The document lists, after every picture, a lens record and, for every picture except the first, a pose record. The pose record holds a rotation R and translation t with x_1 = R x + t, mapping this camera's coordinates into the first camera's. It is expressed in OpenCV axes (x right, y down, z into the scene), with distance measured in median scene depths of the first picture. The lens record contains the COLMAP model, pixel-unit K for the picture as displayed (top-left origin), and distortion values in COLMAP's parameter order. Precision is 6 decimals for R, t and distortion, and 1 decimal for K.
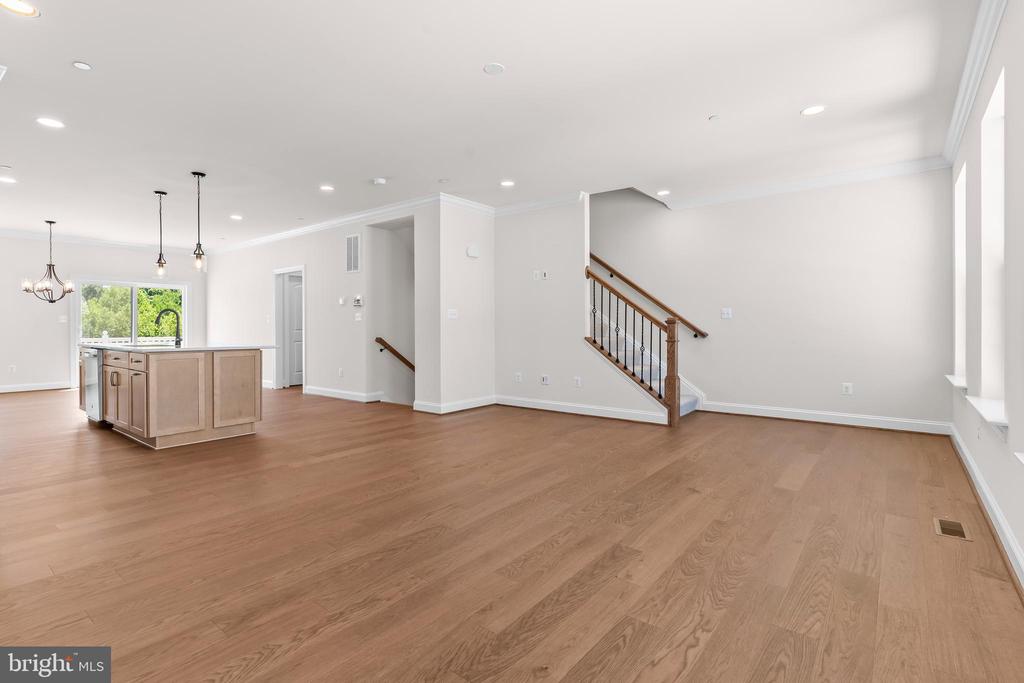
lens RADIAL K [[492.5, 0, 502.1], [0, 492.5, 328.2], [0, 0, 1]] dist [0.002284, -0.000014]
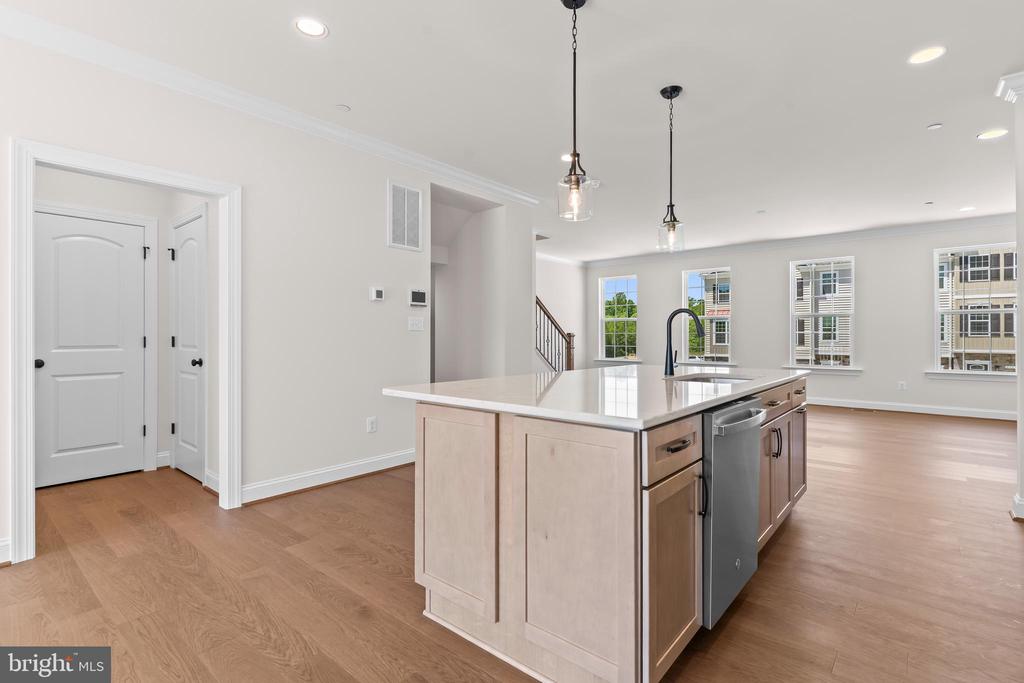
lens RADIAL K [[489.7, 0, 505.3], [0, 489.7, 333.7], [0, 0, 1]] dist [0.003255, 0.000909]
pose [[0.029481, 0.007823, 0.999535, -0.884534], [0.003116, 0.999964, -0.007918, -0.005468], [-0.999560, 0.003348, 0.029456, 0.856528]]
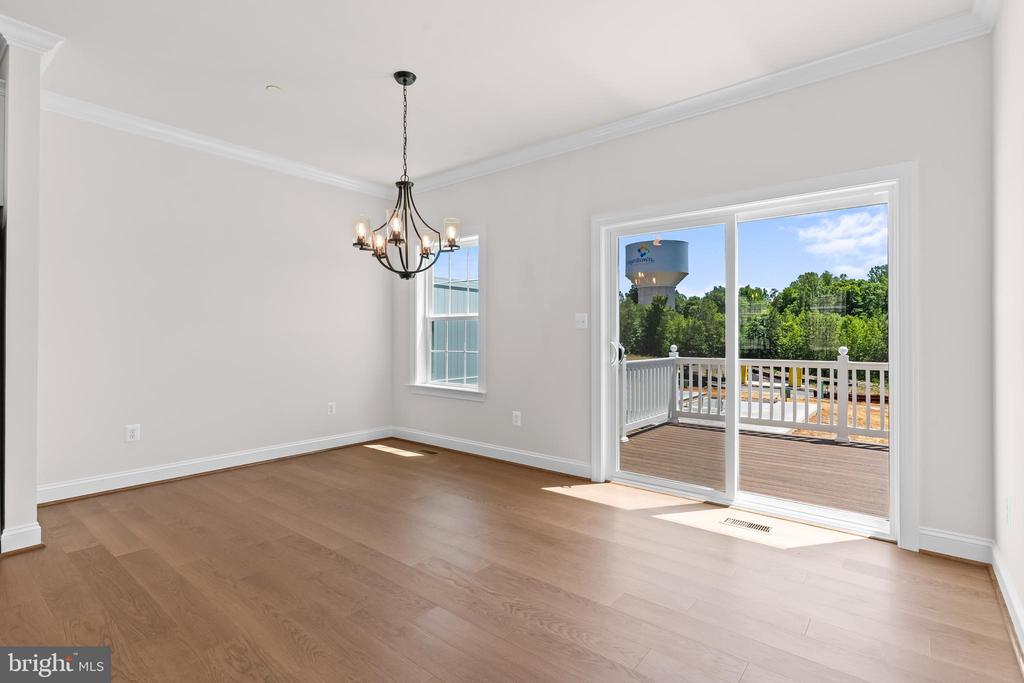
lens RADIAL K [[489.7, 0, 505.3], [0, 489.7, 333.7], [0, 0, 1]] dist [0.003255, 0.000909]
pose [[-0.011483, -0.002147, -0.999932, -0.541413], [-0.004884, 0.999986, -0.002091, -0.007017], [0.999922, 0.004860, -0.011493, 1.136642]]
